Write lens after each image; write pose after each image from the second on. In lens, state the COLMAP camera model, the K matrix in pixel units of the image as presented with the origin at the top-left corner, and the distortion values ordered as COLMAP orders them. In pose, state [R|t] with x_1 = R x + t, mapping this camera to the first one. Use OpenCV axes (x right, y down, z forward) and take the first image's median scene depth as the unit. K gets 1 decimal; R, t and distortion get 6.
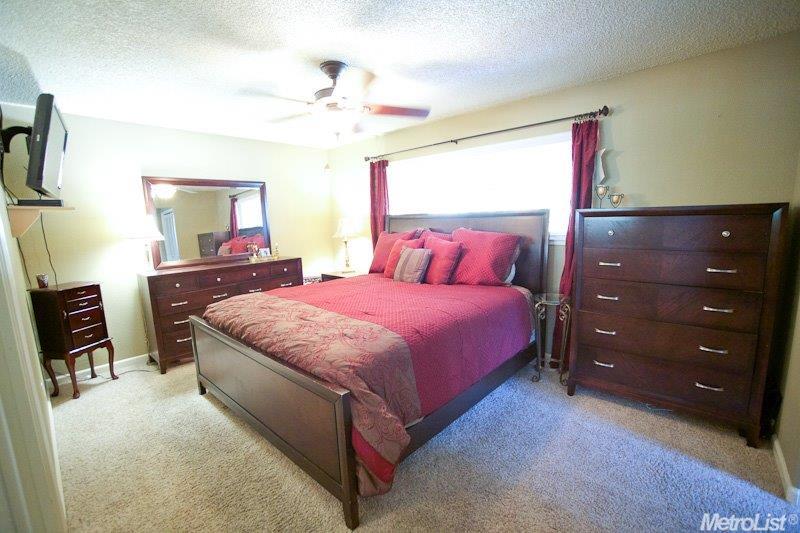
lens RADIAL K [[347.1, 0, 401.9], [0, 347.1, 267.1], [0, 0, 1]] dist [-0.019637, 0.000303]
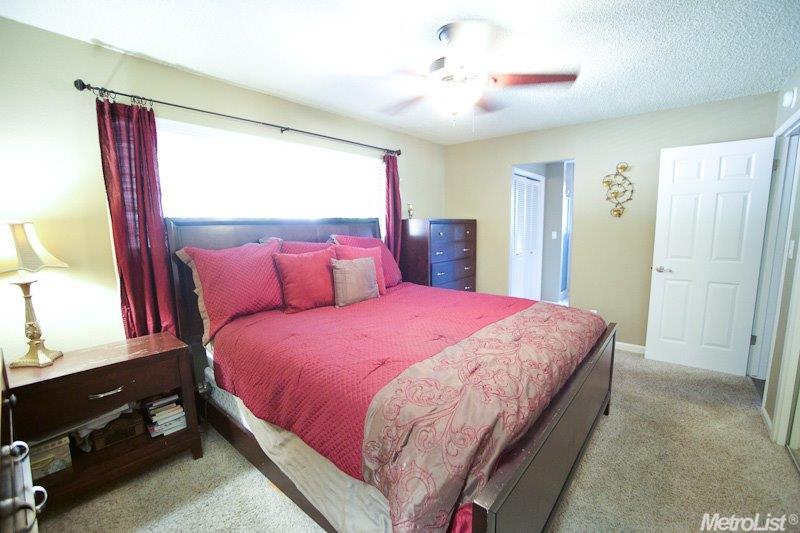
lens RADIAL K [[347.1, 0, 402.9], [0, 347.1, 272.0], [0, 0, 1]] dist [-0.019637, 0.000303]
pose [[-0.020641, -0.100228, 0.994750, -0.874873], [0.161123, 0.981623, 0.102249, -0.098706], [-0.986718, 0.162388, -0.004113, 1.015812]]
